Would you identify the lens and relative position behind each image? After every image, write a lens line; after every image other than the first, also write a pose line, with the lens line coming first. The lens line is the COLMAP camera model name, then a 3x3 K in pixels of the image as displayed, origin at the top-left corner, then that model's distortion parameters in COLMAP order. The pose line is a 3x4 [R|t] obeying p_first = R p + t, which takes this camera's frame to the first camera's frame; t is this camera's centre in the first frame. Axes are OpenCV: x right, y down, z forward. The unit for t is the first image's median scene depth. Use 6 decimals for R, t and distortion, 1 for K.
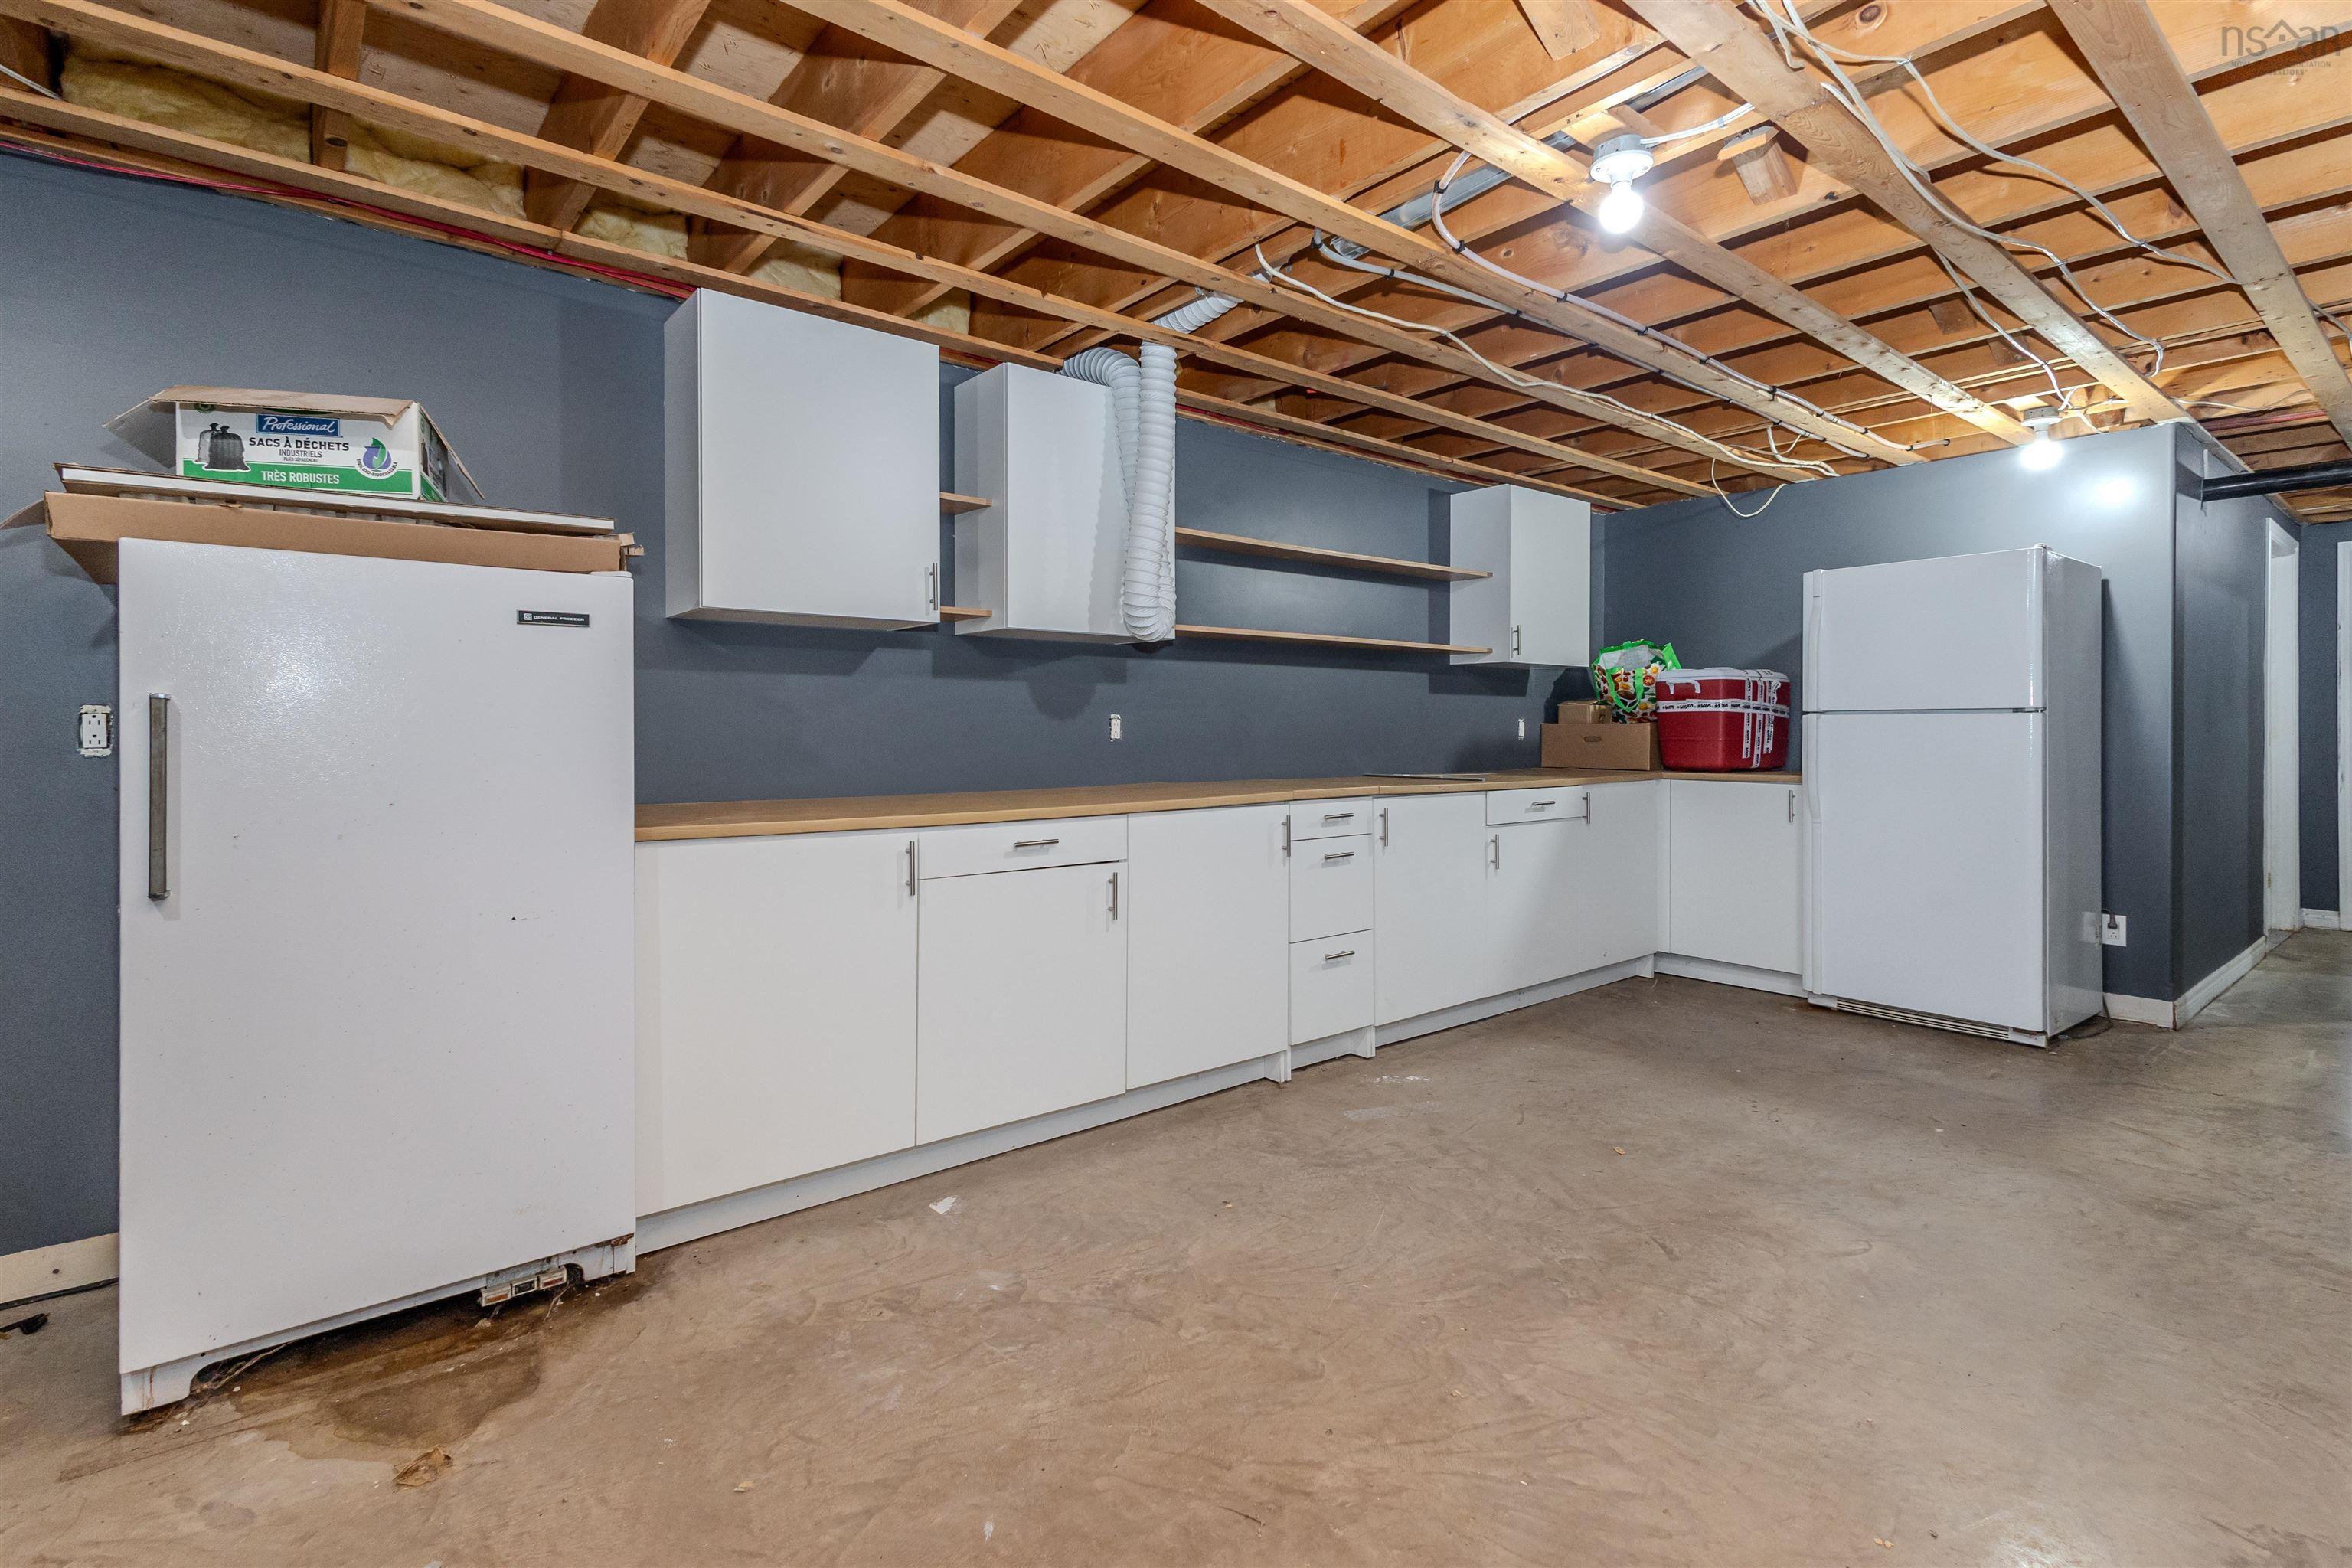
lens RADIAL K [[1100.6, 0, 1175.1], [0, 1100.6, 733.0], [0, 0, 1]] dist [0.014093, -0.000145]
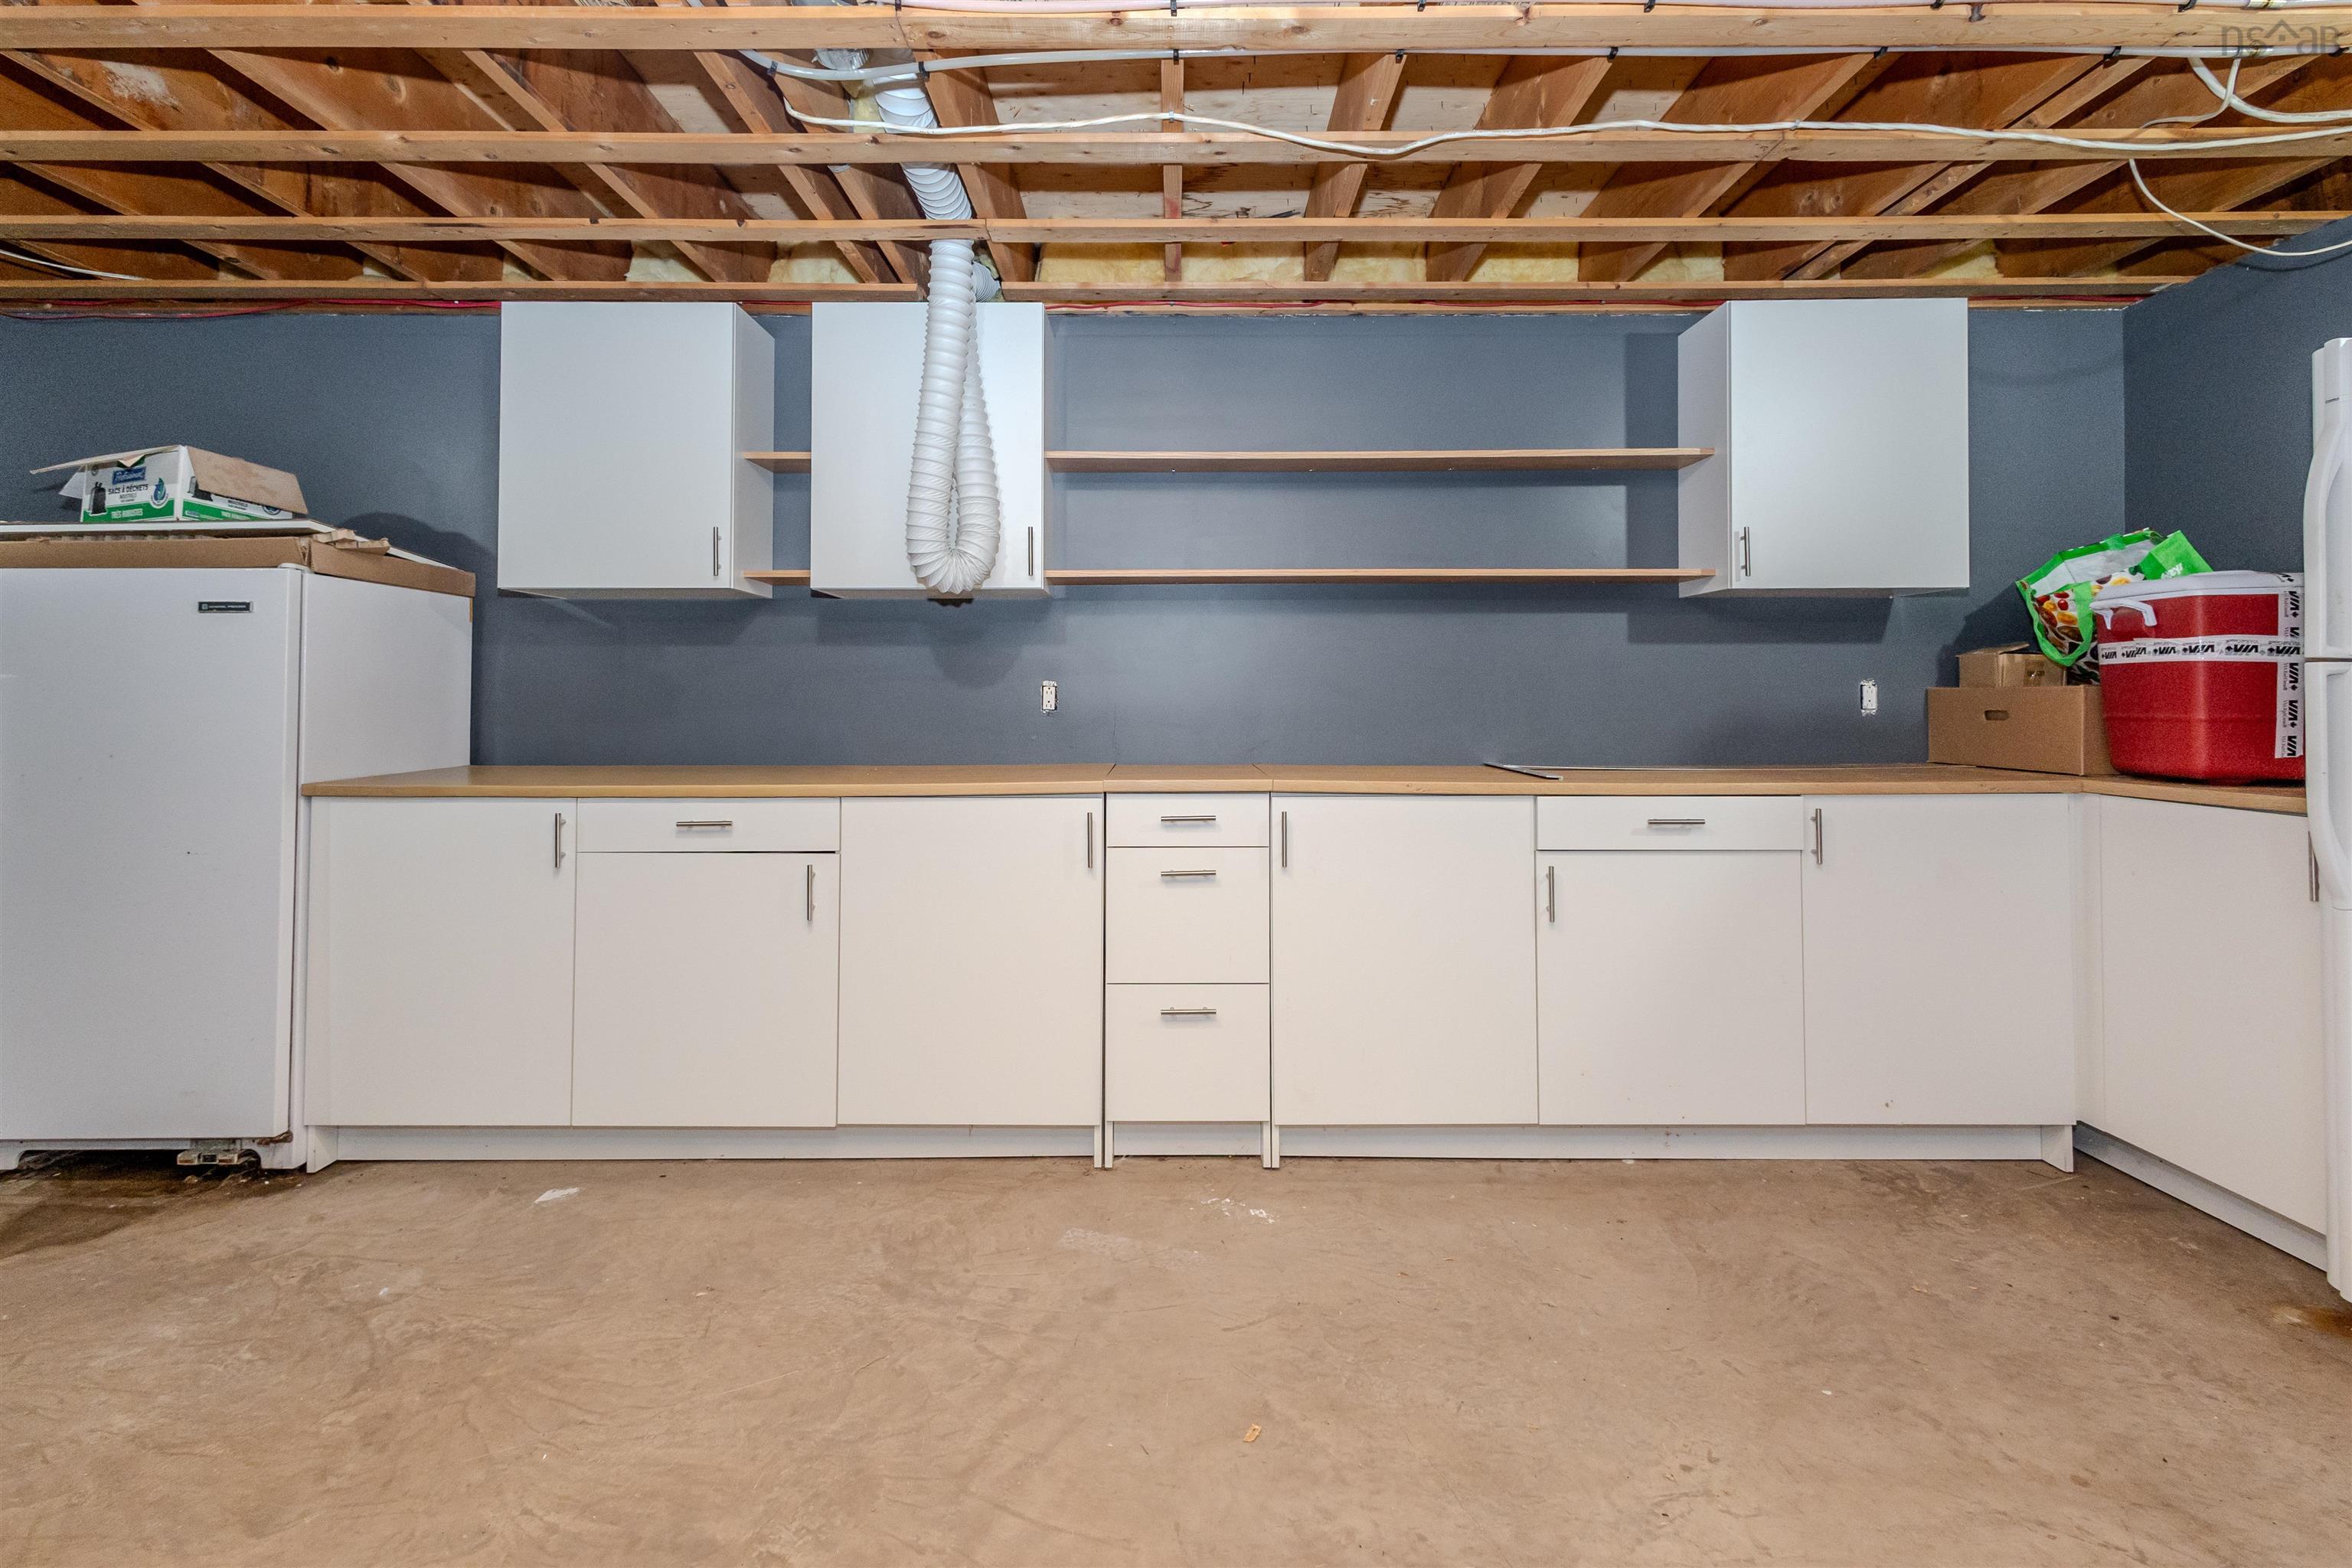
lens RADIAL K [[1121.2, 0, 1174.1], [0, 1121.2, 681.7], [0, 0, 1]] dist [0.015859, -0.005412]
pose [[0.771826, -0.010613, -0.635745, 0.751177], [-0.001637, 0.999824, -0.018678, -0.000454], [0.635831, 0.015456, 0.771673, 0.520622]]
